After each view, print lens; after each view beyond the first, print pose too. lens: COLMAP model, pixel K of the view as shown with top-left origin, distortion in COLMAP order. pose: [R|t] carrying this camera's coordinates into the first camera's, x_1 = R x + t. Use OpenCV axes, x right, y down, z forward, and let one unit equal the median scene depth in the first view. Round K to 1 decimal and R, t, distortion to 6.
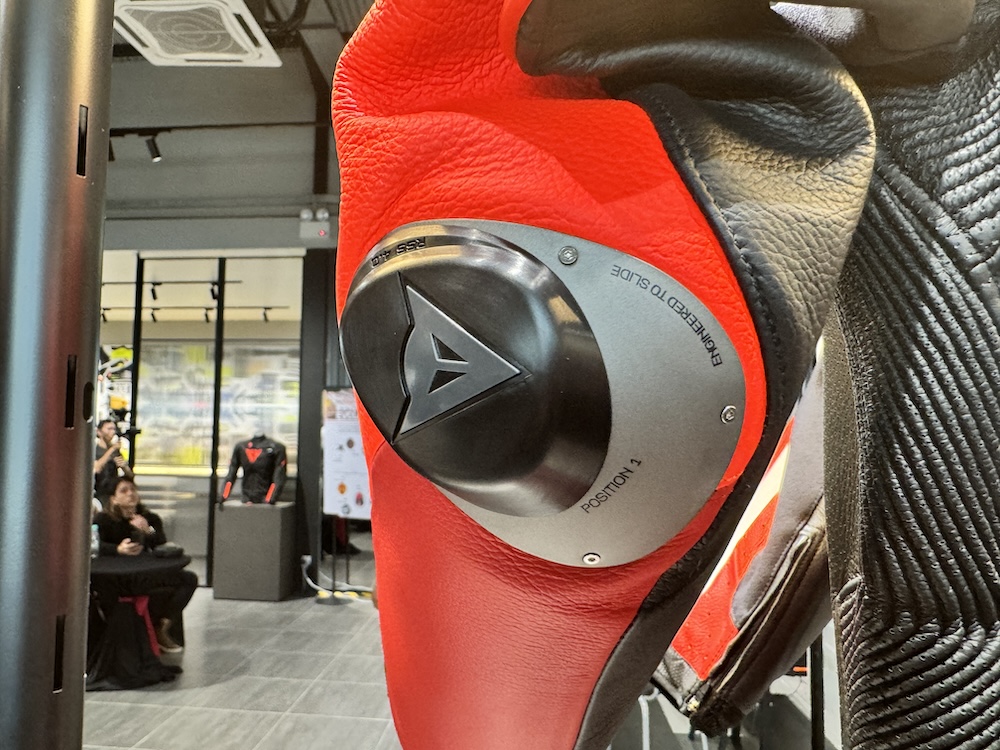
lens RADIAL K [[795.4, 0, 441.0], [0, 795.4, 380.7], [0, 0, 1]] dist [-0.006455, 0.012465]
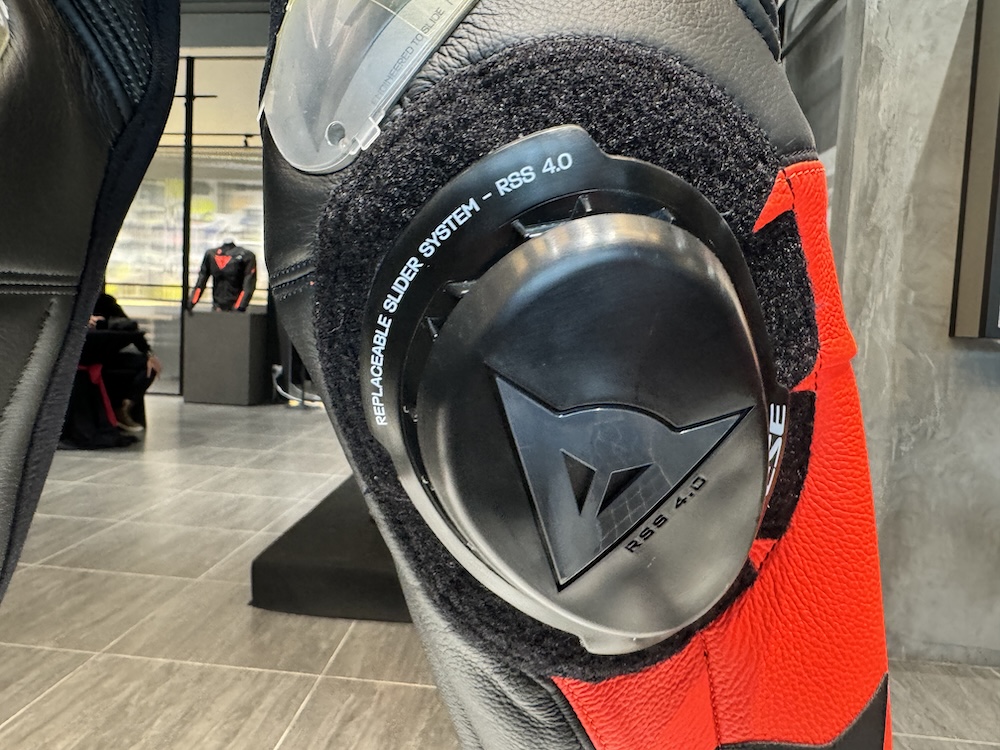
lens RADIAL K [[795.4, 0, 436.7], [0, 795.4, 374.8], [0, 0, 1]] dist [-0.006455, 0.012465]
pose [[0.999619, 0.025294, -0.011086, 0.055835], [-0.023602, 0.990888, 0.132604, 0.121315], [0.014339, -0.132292, 0.991107, 0.010116]]
